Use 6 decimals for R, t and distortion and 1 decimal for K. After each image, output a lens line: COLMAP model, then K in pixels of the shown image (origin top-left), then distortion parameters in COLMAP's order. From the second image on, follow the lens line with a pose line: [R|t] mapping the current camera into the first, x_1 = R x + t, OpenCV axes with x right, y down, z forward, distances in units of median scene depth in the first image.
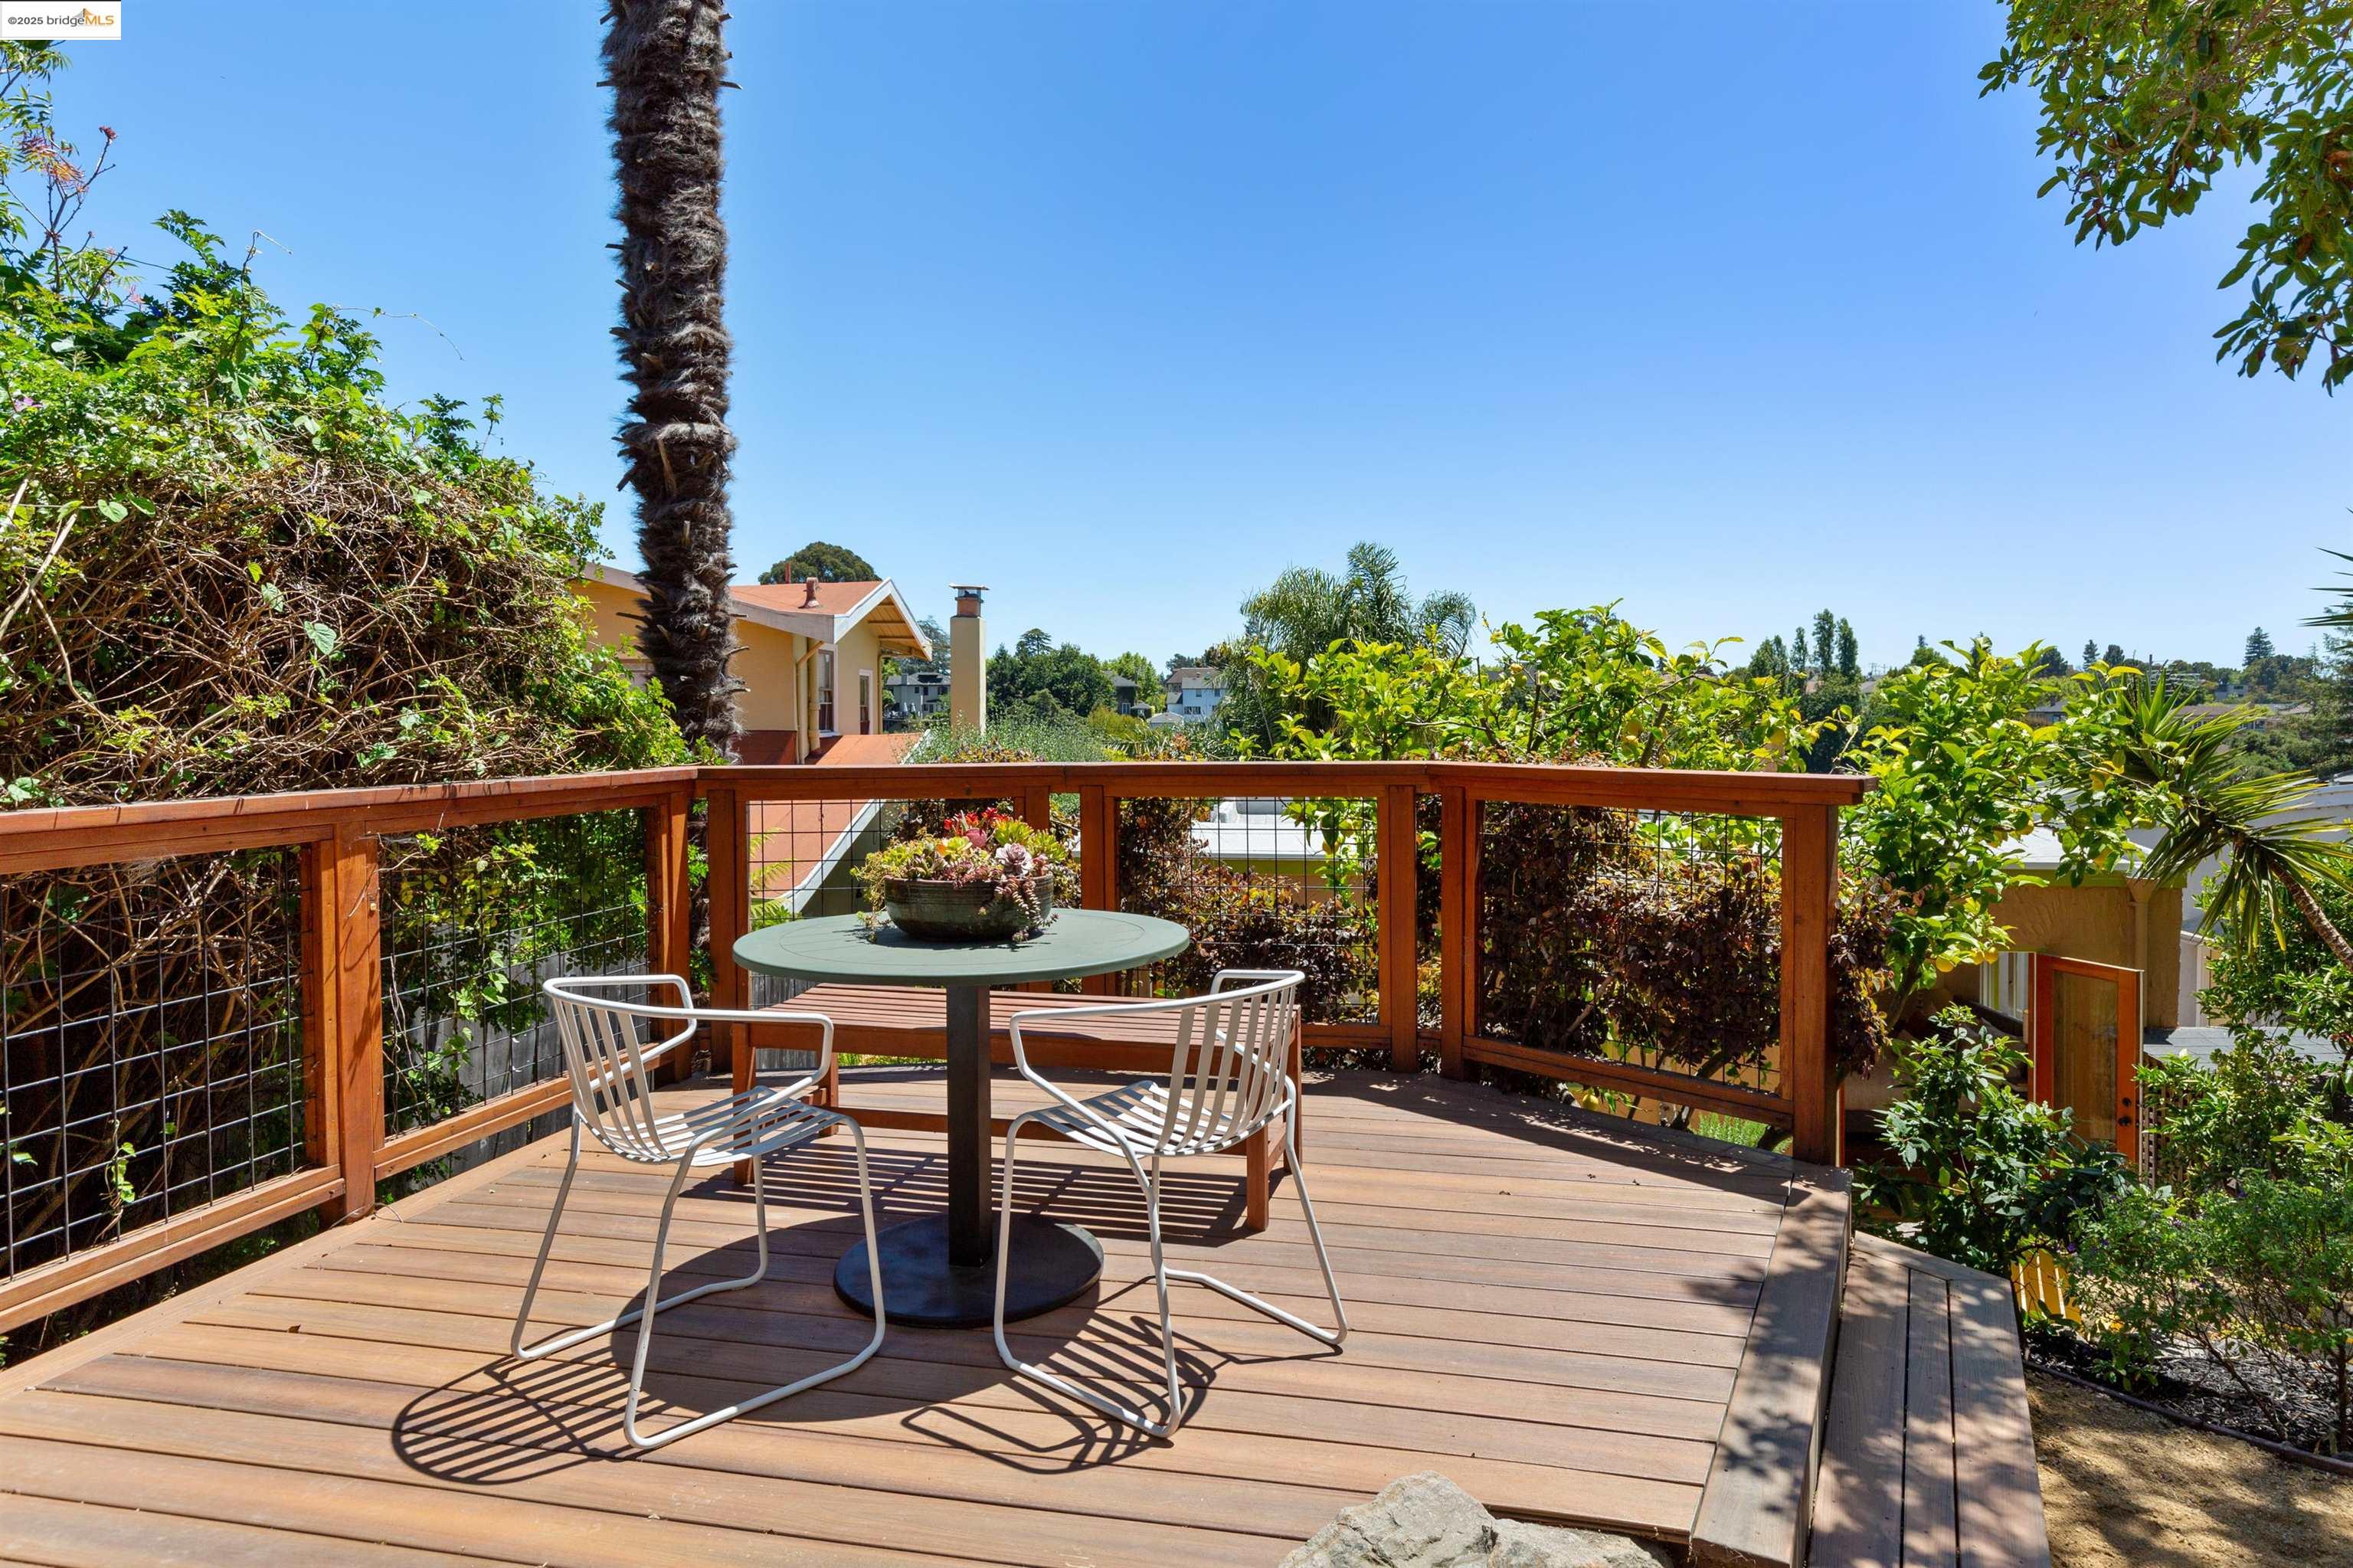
lens RADIAL K [[1360.8, 0, 1188.4], [0, 1360.8, 772.9], [0, 0, 1]] dist [0.001859, -0.000545]
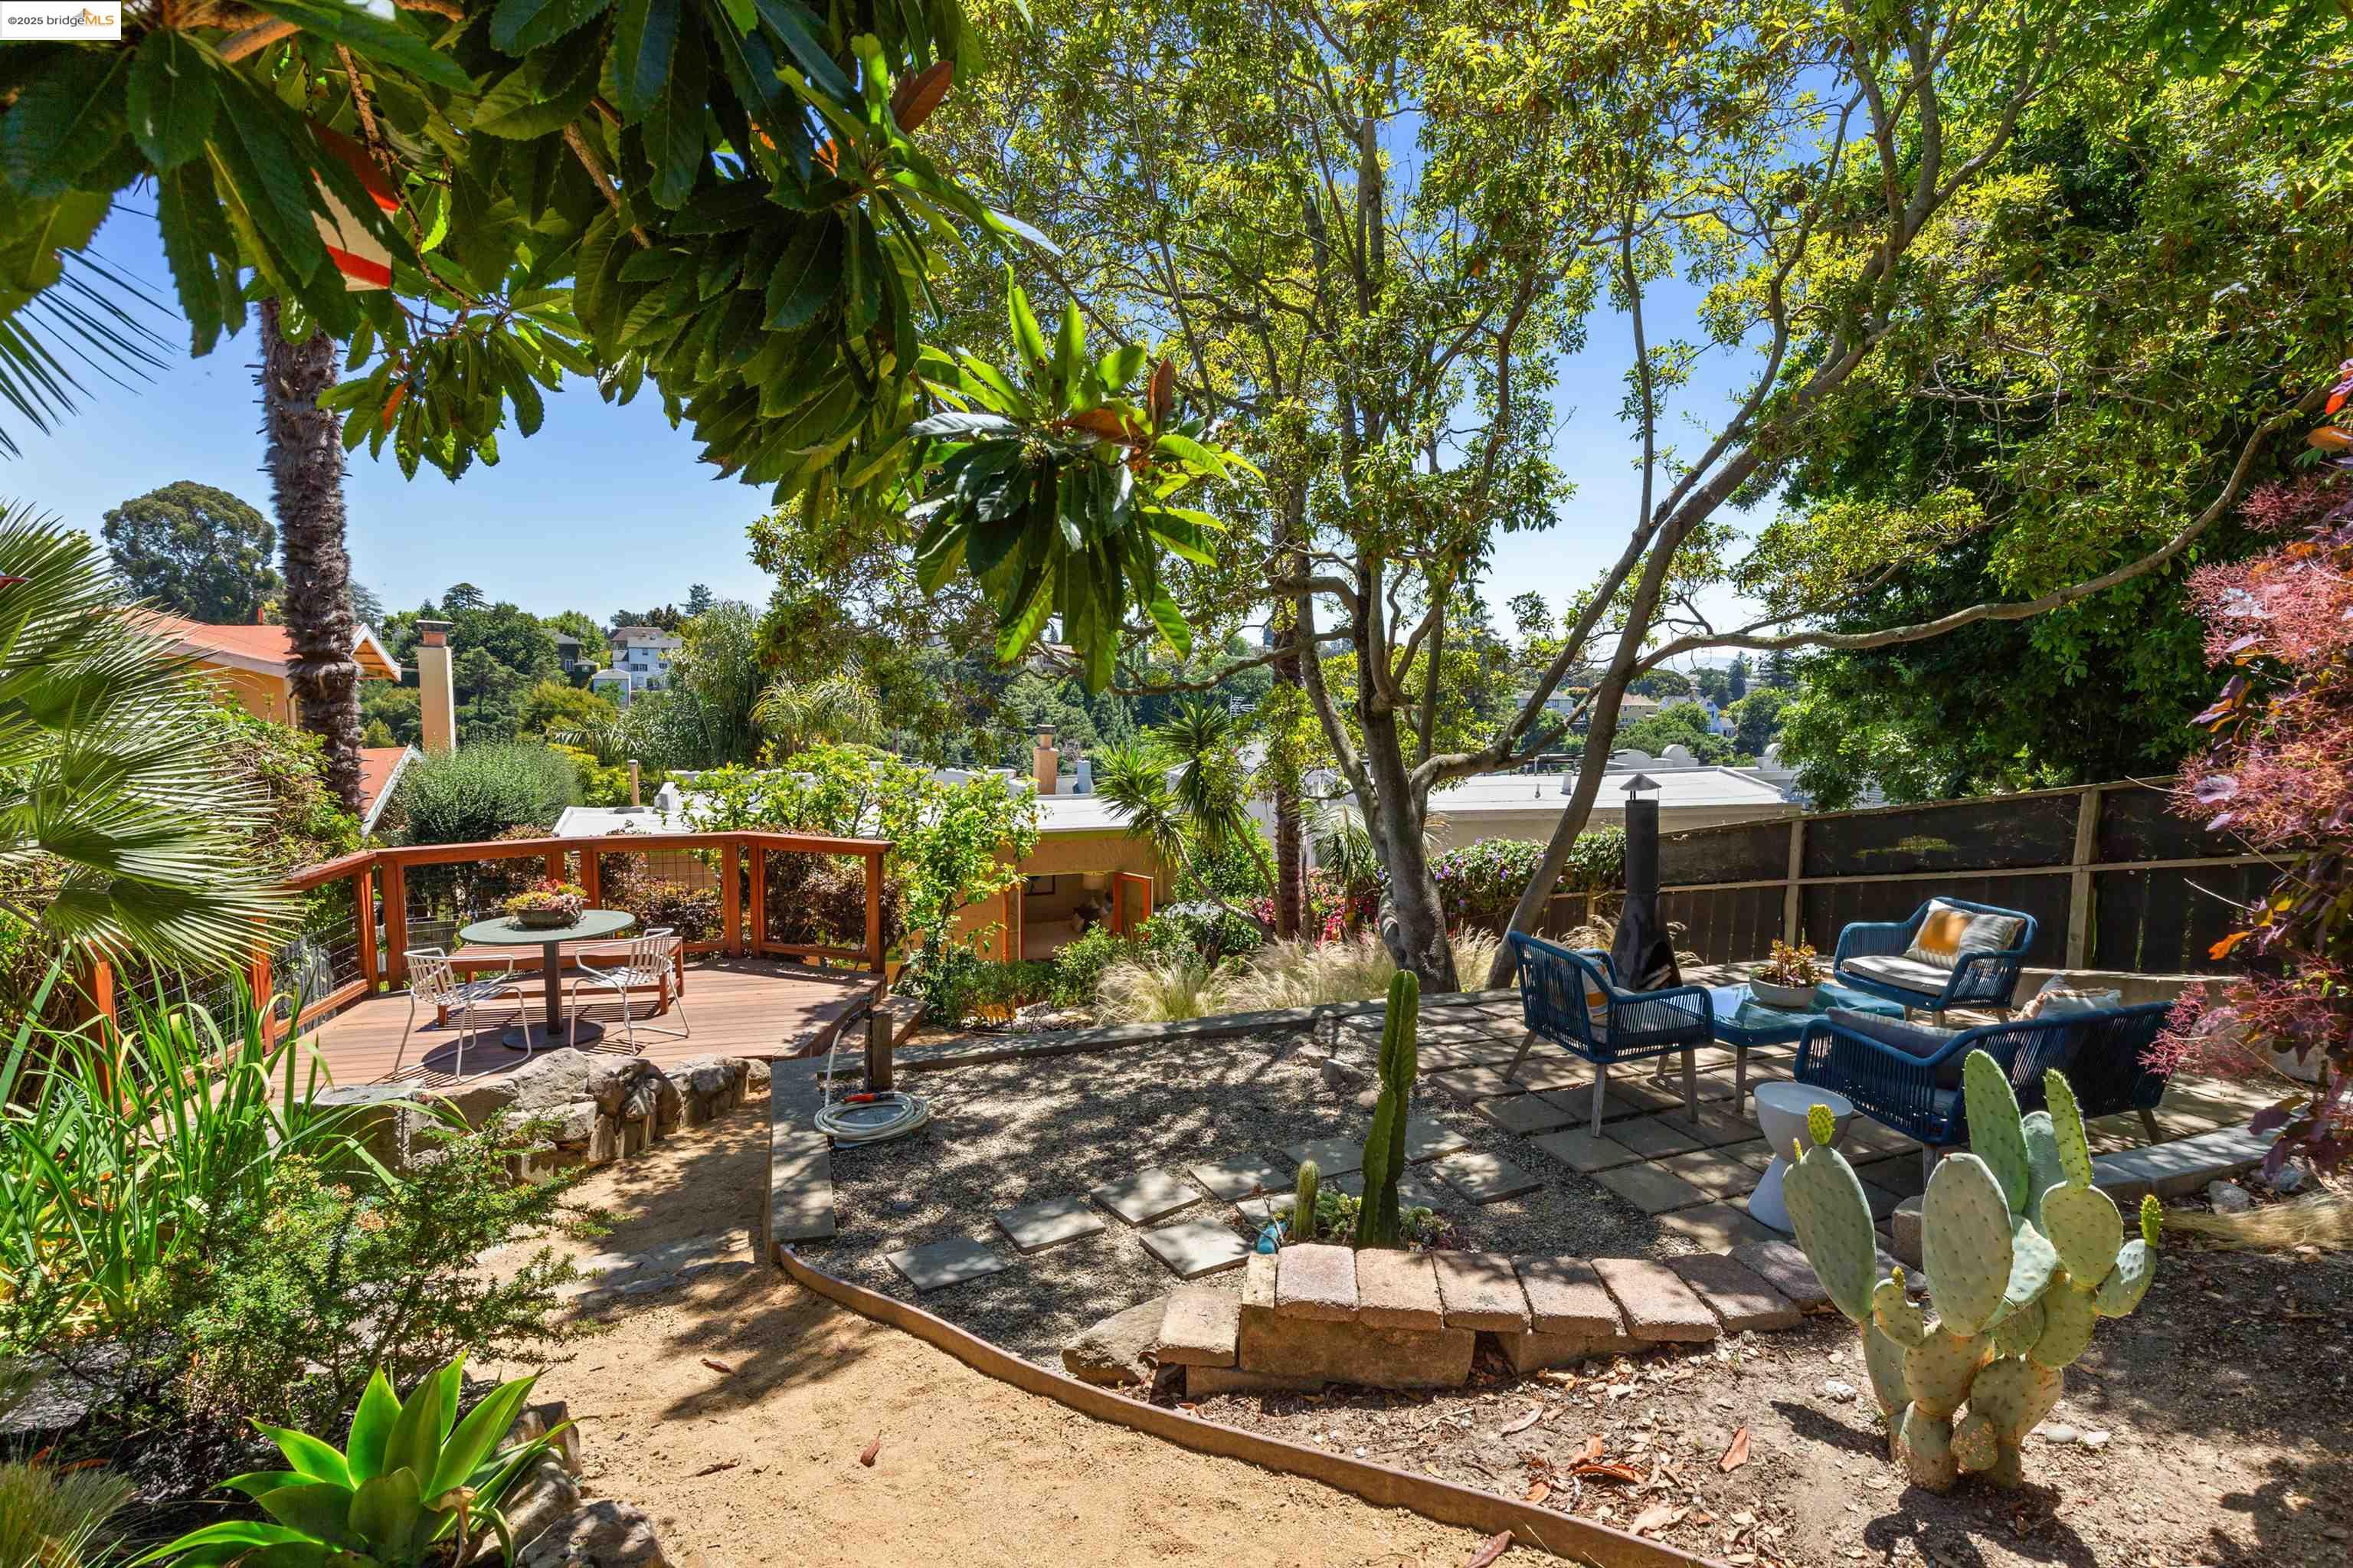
lens RADIAL K [[1096.4, 0, 1184.5], [0, 1096.4, 774.7], [0, 0, 1]] dist [0.003526, -0.000037]
pose [[0.895331, -0.031906, 0.444257, 0.015507], [0.009507, 0.998573, 0.052557, -0.265928], [-0.445300, -0.042832, 0.894357, -1.429674]]
